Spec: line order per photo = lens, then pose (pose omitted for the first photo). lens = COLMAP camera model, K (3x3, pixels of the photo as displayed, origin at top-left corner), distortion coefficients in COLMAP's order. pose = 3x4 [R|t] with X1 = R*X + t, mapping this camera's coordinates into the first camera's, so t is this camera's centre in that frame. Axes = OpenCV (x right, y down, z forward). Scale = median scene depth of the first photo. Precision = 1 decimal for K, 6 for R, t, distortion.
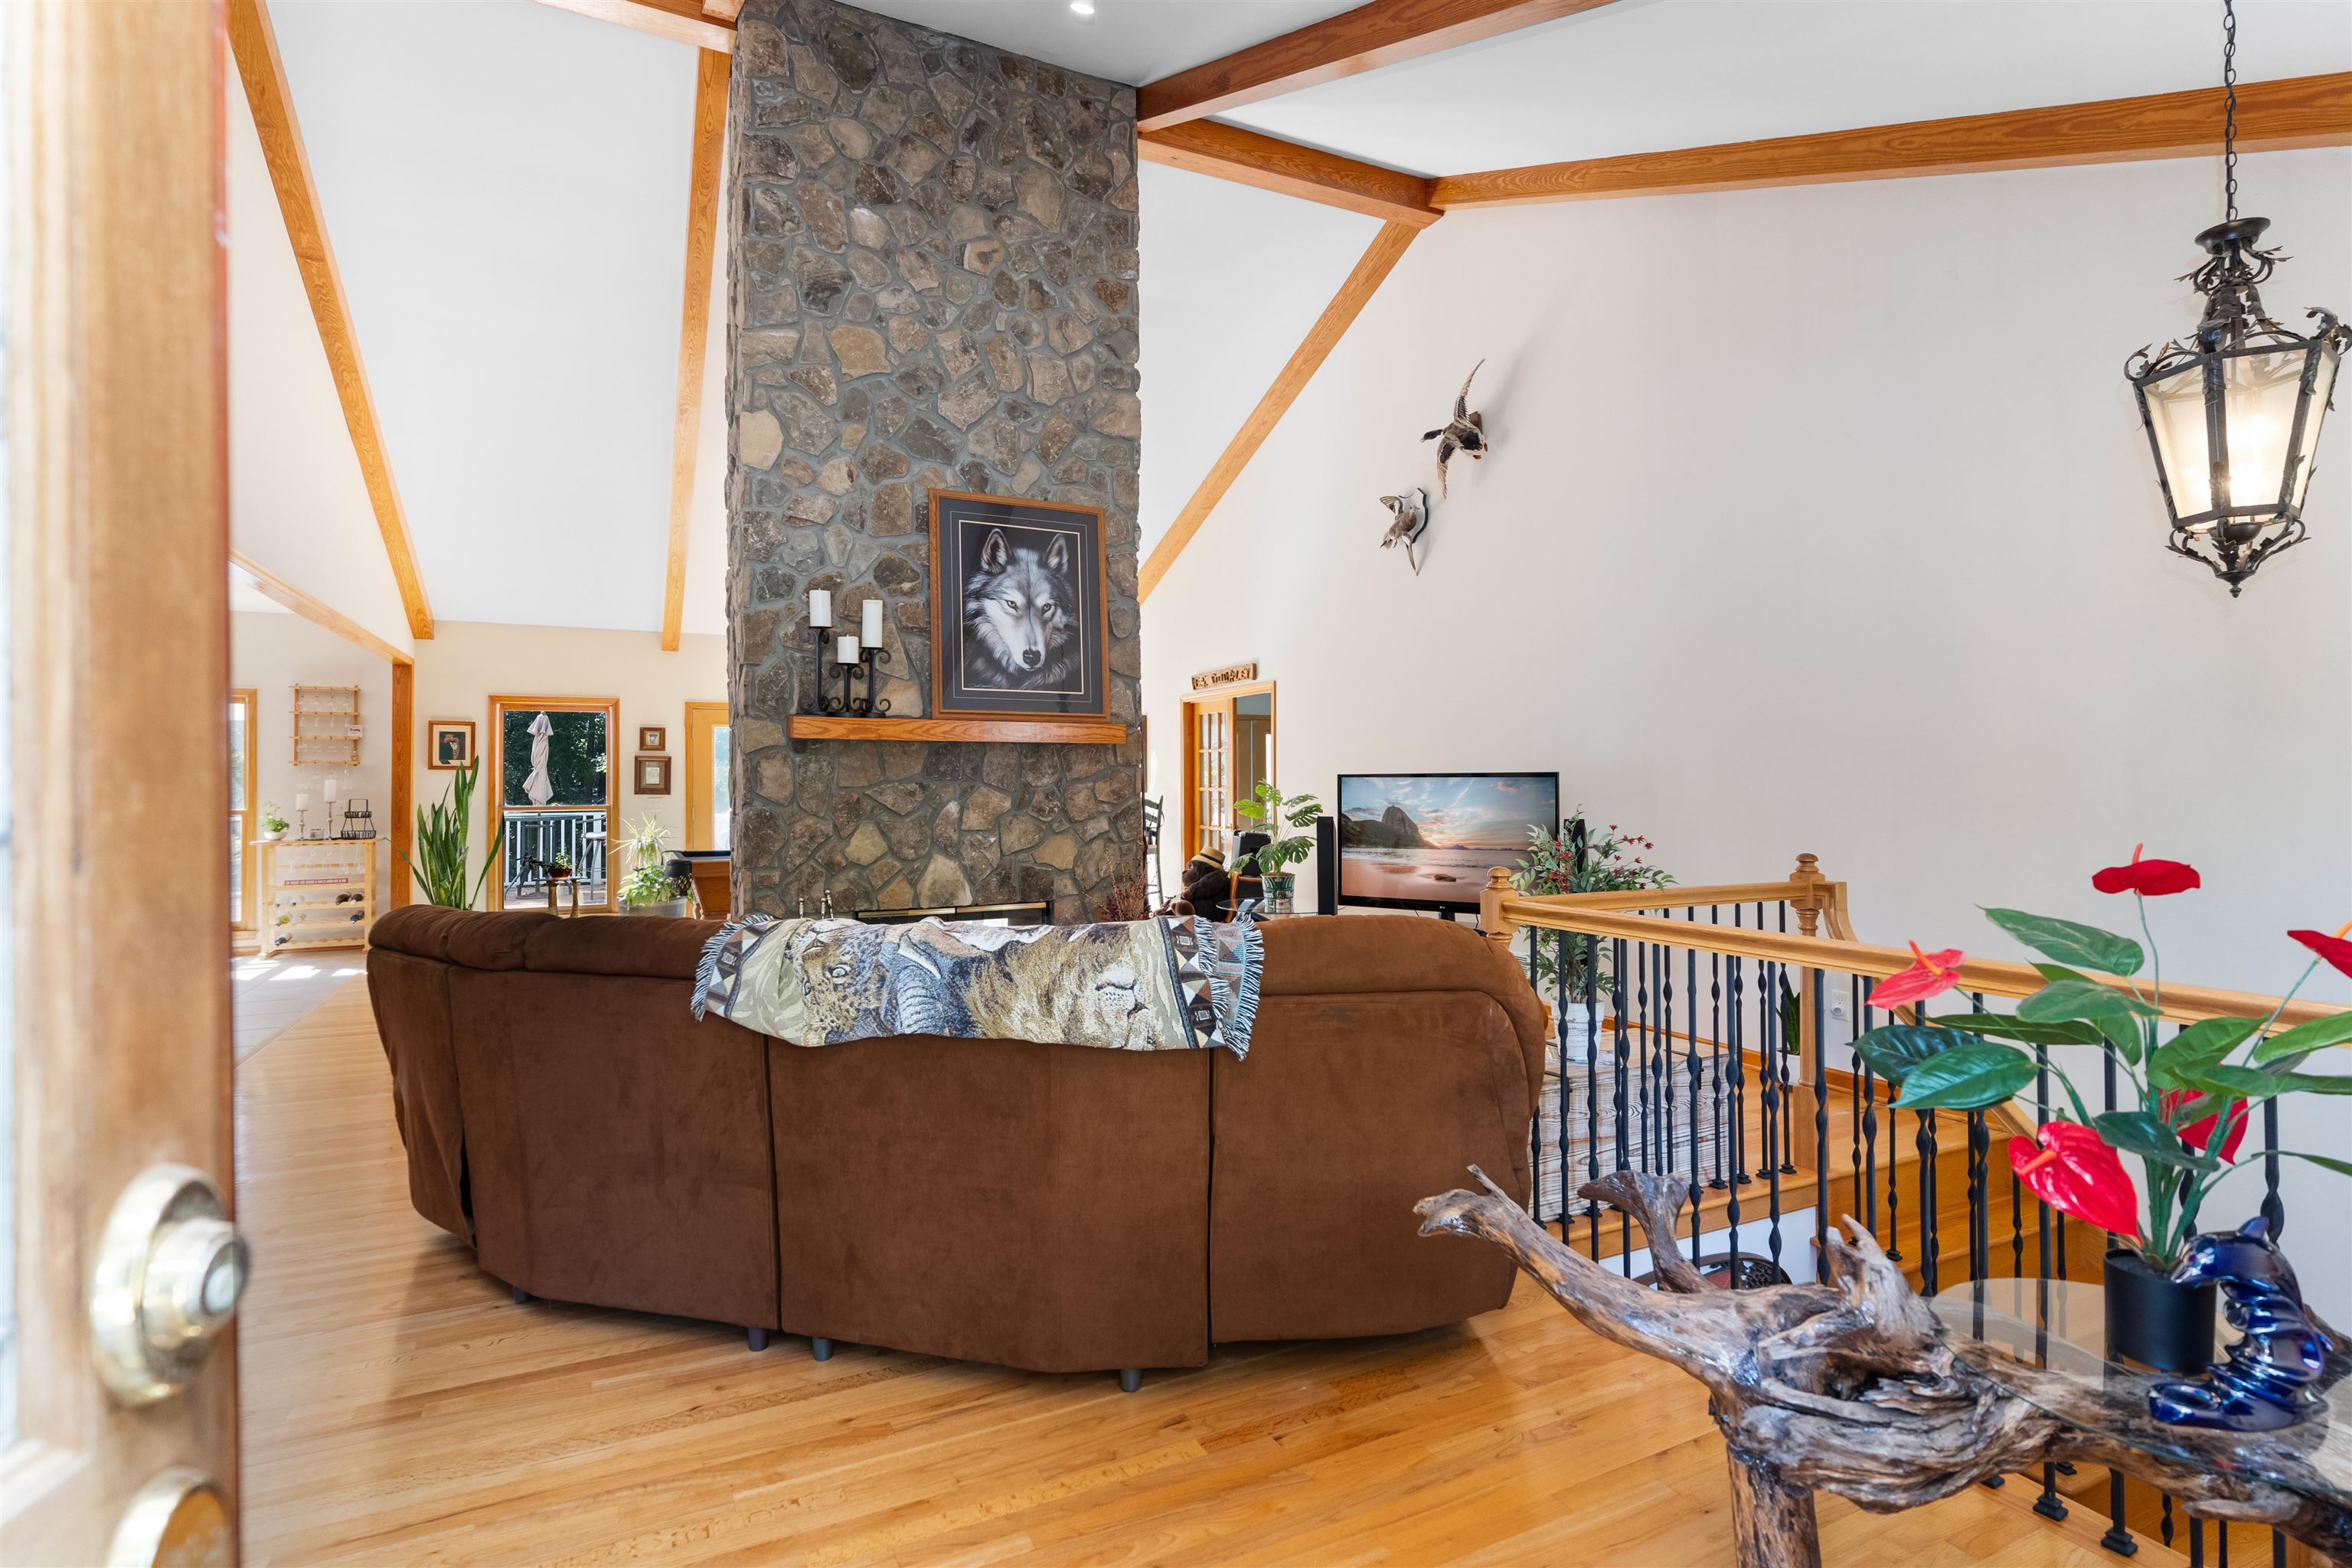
lens RADIAL K [[1139.8, 0, 1178.5], [0, 1139.8, 742.4], [0, 0, 1]] dist [-0.000728, 0.000126]
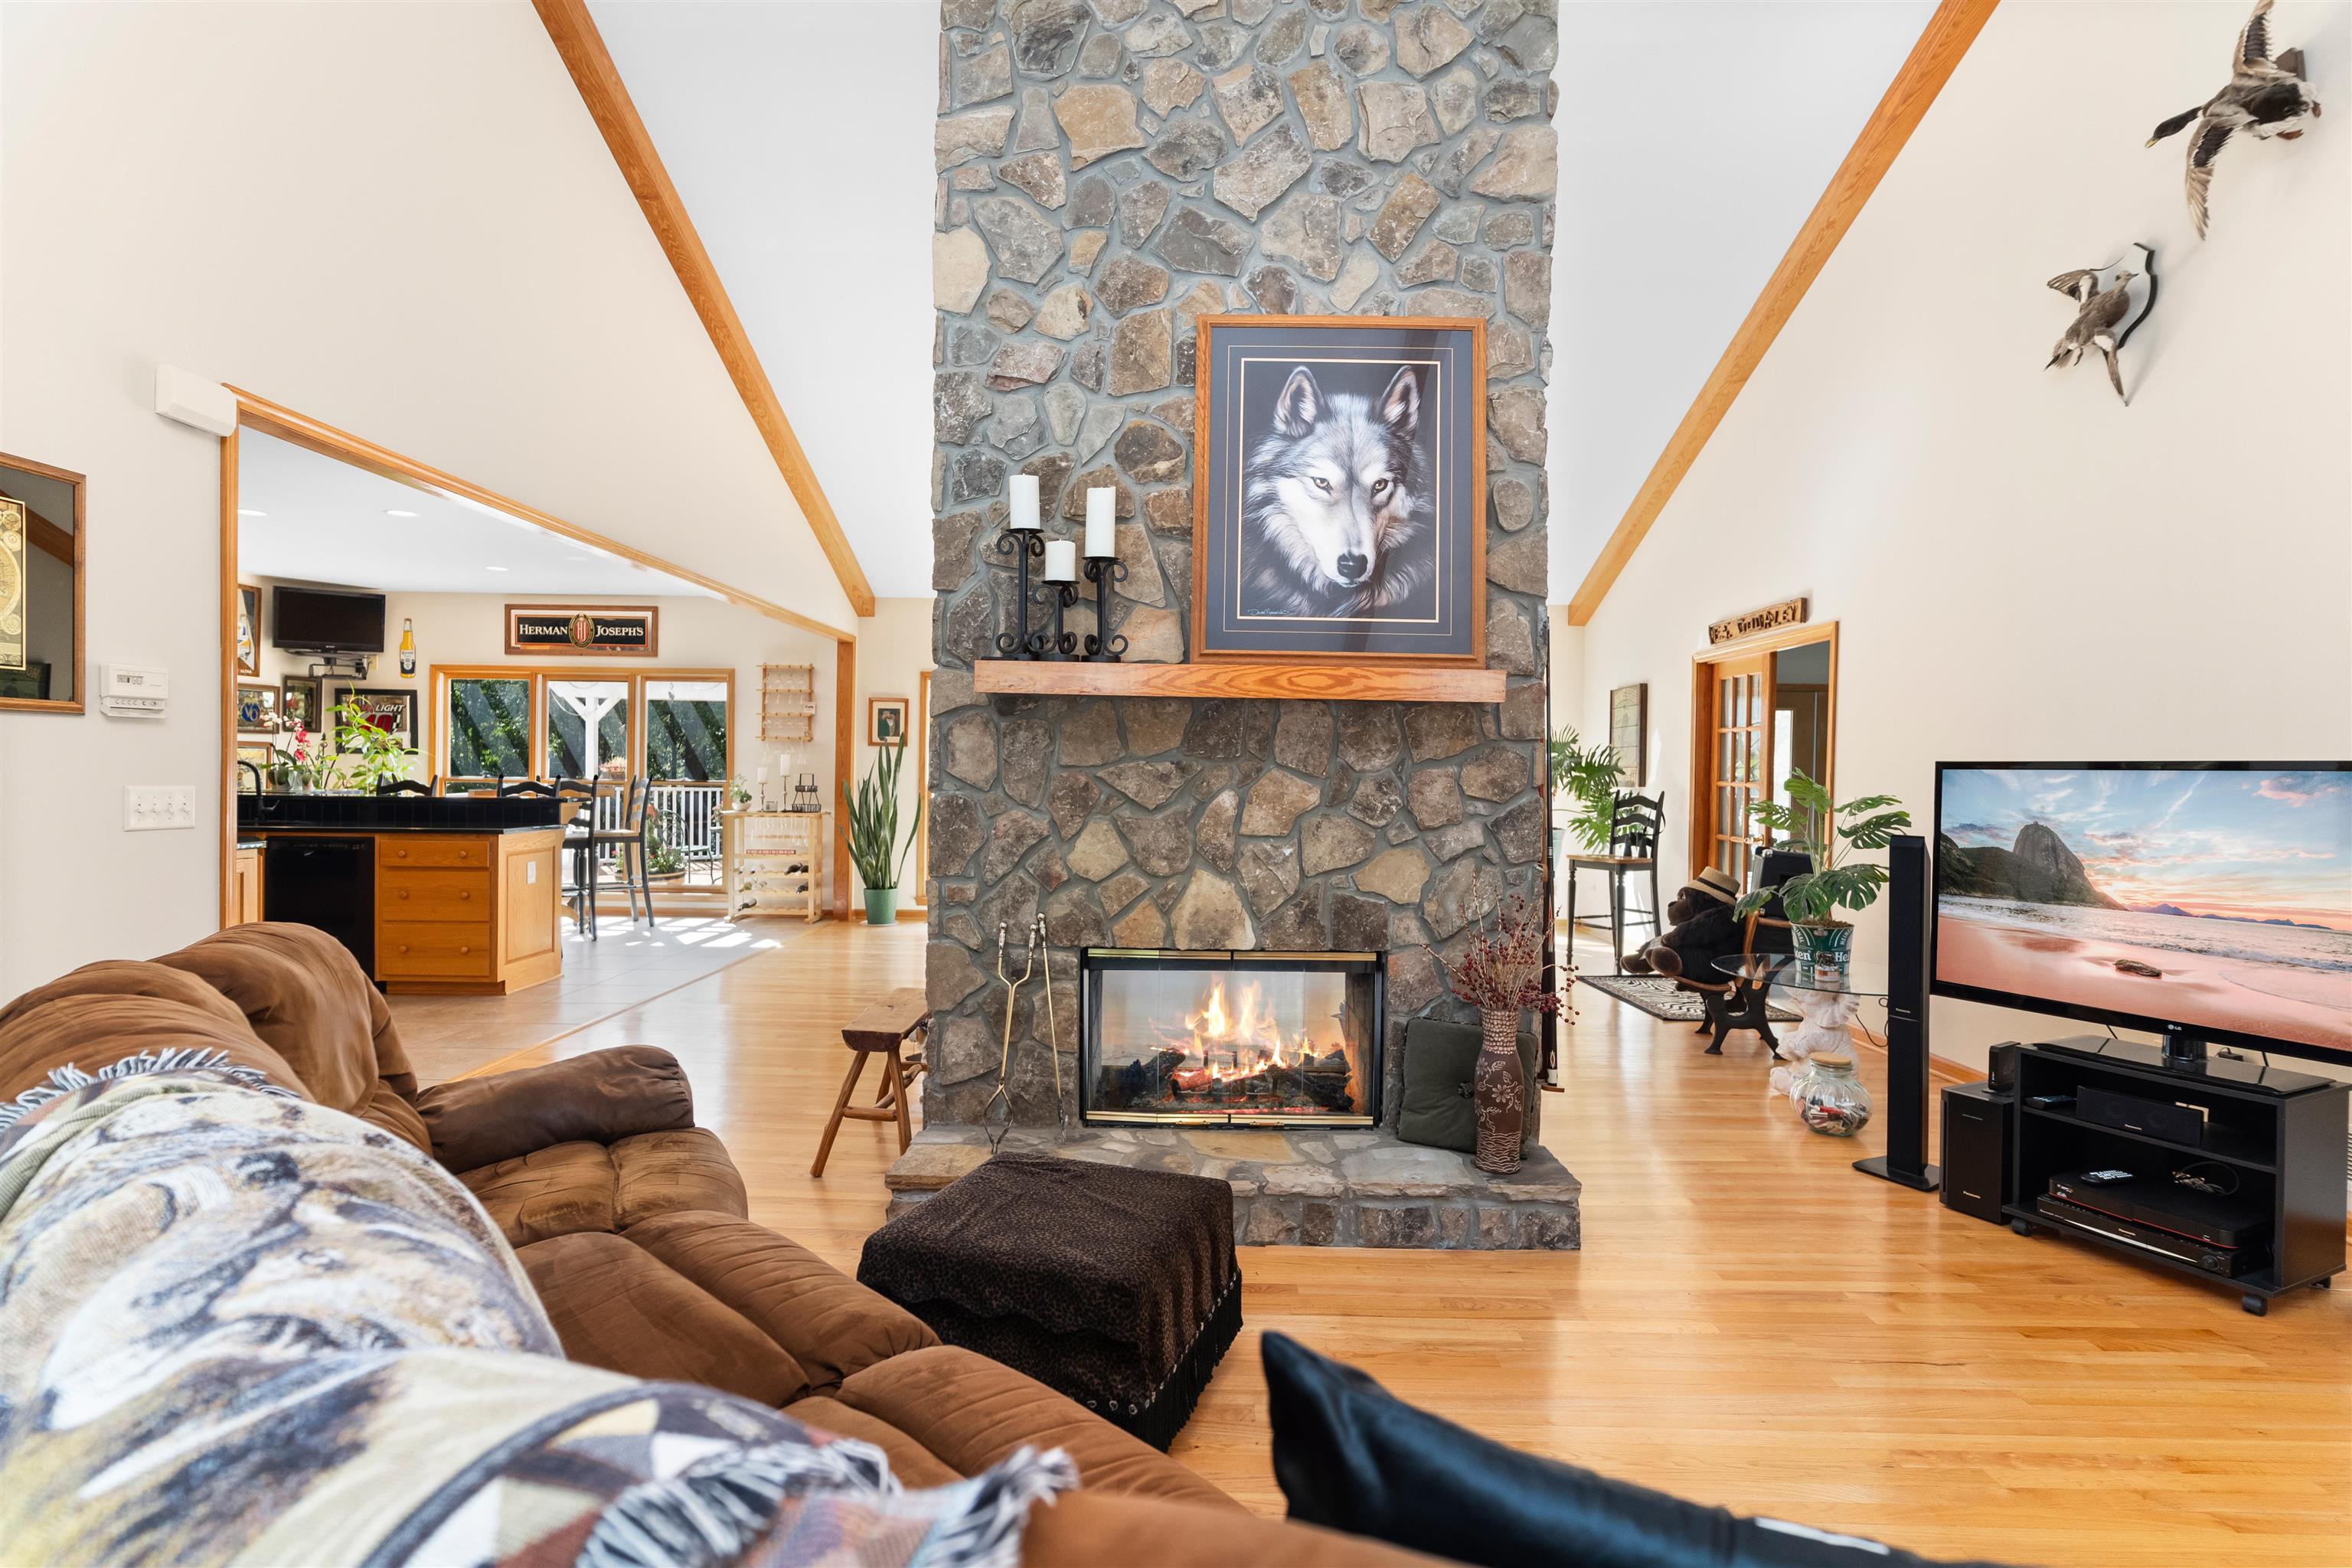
lens RADIAL K [[995.3, 0, 1279.5], [0, 995.3, 777.9], [0, 0, 1]] dist [0.003084, 0.000470]
pose [[0.889990, 0.020566, -0.455515, 0.089009], [-0.003000, 0.999225, 0.039251, 0.021138], [0.455969, -0.033566, 0.889362, 0.491469]]
